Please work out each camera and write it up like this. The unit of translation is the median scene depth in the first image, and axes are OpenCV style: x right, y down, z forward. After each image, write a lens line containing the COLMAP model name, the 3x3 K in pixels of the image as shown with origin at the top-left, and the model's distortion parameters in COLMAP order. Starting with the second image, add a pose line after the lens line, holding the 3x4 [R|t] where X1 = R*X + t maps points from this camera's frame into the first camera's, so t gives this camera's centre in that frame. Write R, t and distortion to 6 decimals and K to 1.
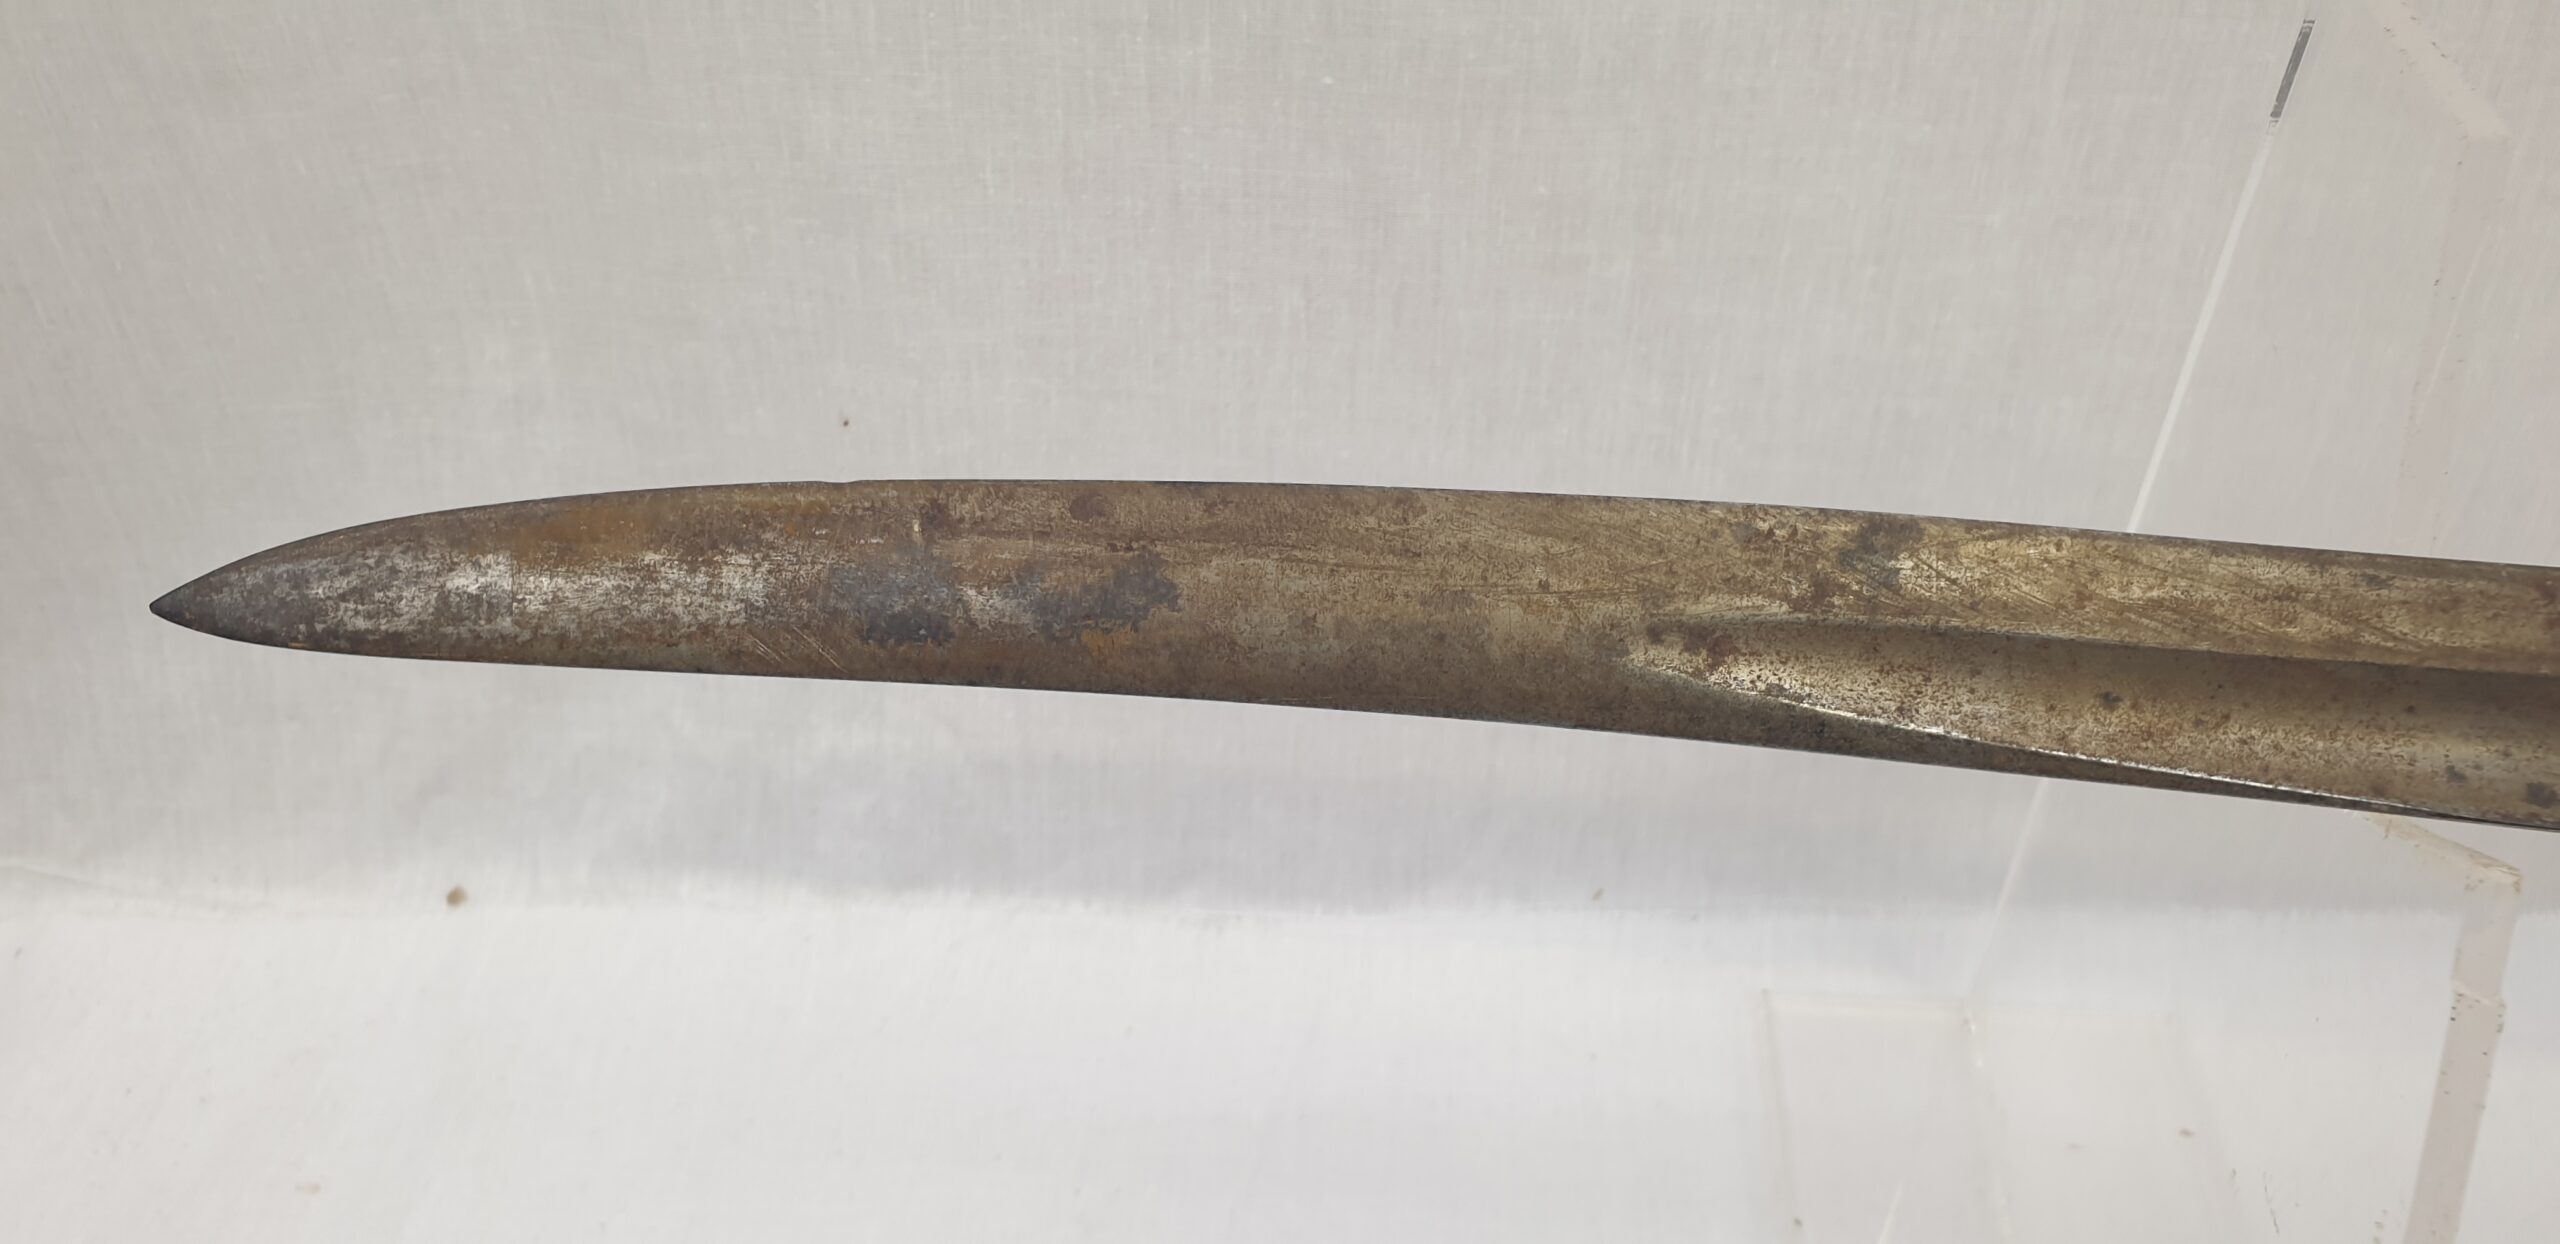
lens RADIAL K [[1927.4, 0, 1267.6], [0, 1927.4, 623.9], [0, 0, 1]] dist [-0.017285, -0.007095]
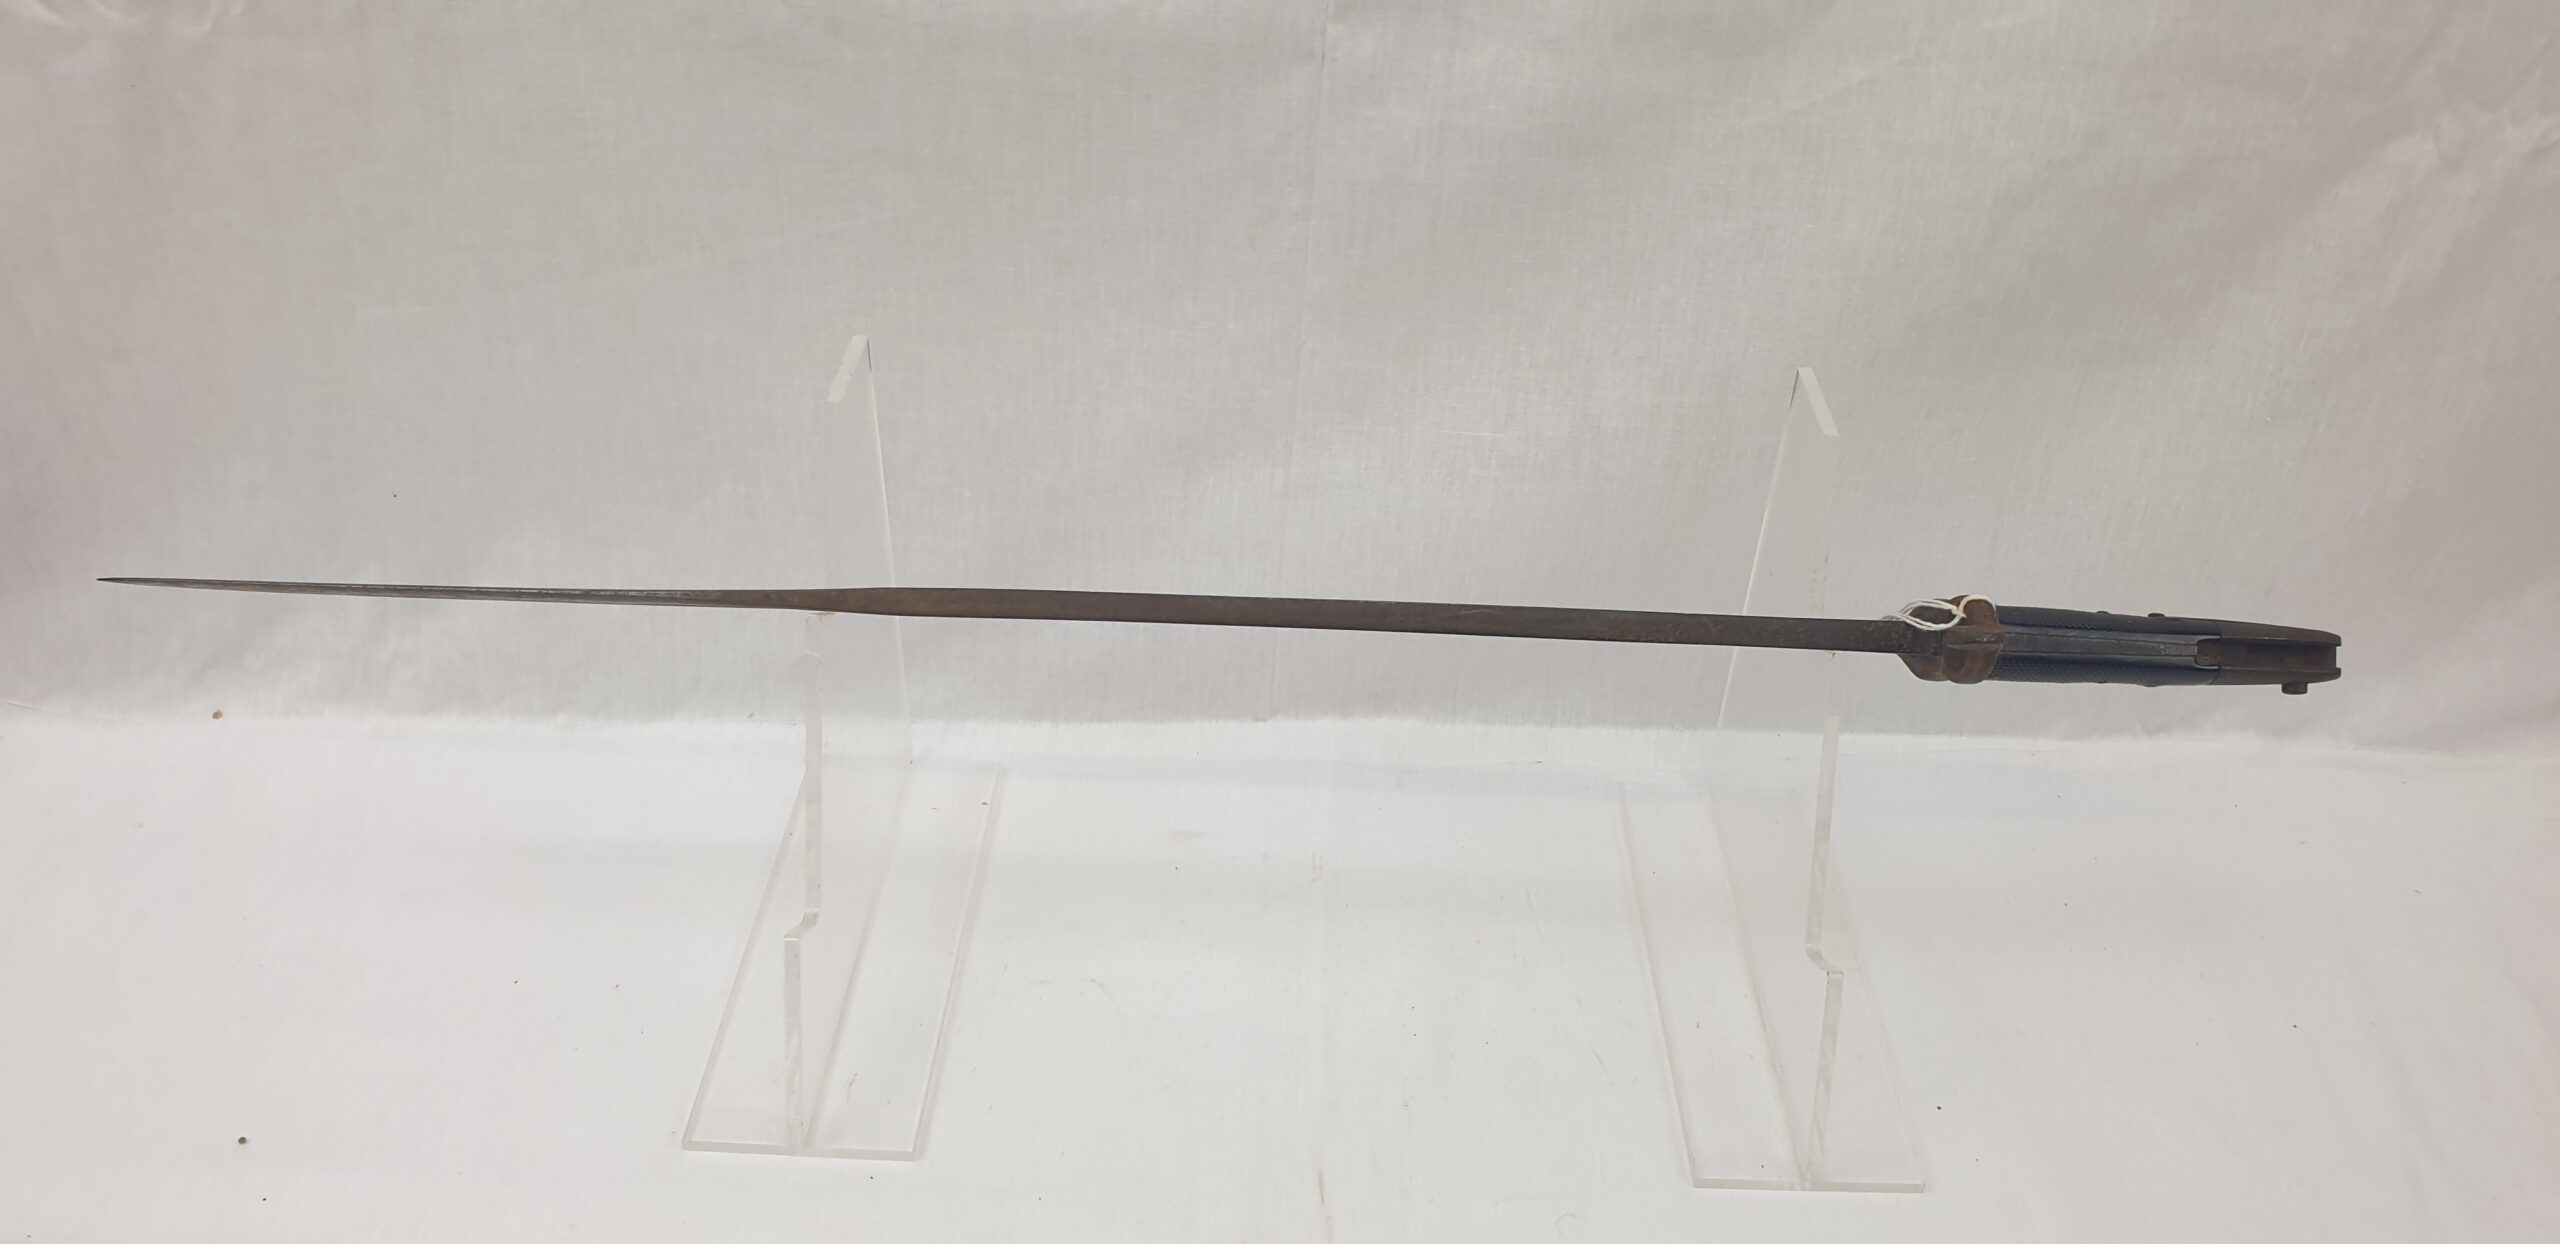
lens RADIAL K [[1888.2, 0, 1277.1], [0, 1888.2, 621.1], [0, 0, 1]] dist [0.002304, -0.001837]
pose [[0.998042, 0.007611, 0.062082, 1.112997], [-0.003490, 0.997799, -0.066213, 0.303995], [-0.062450, 0.065867, 0.995872, -2.098354]]
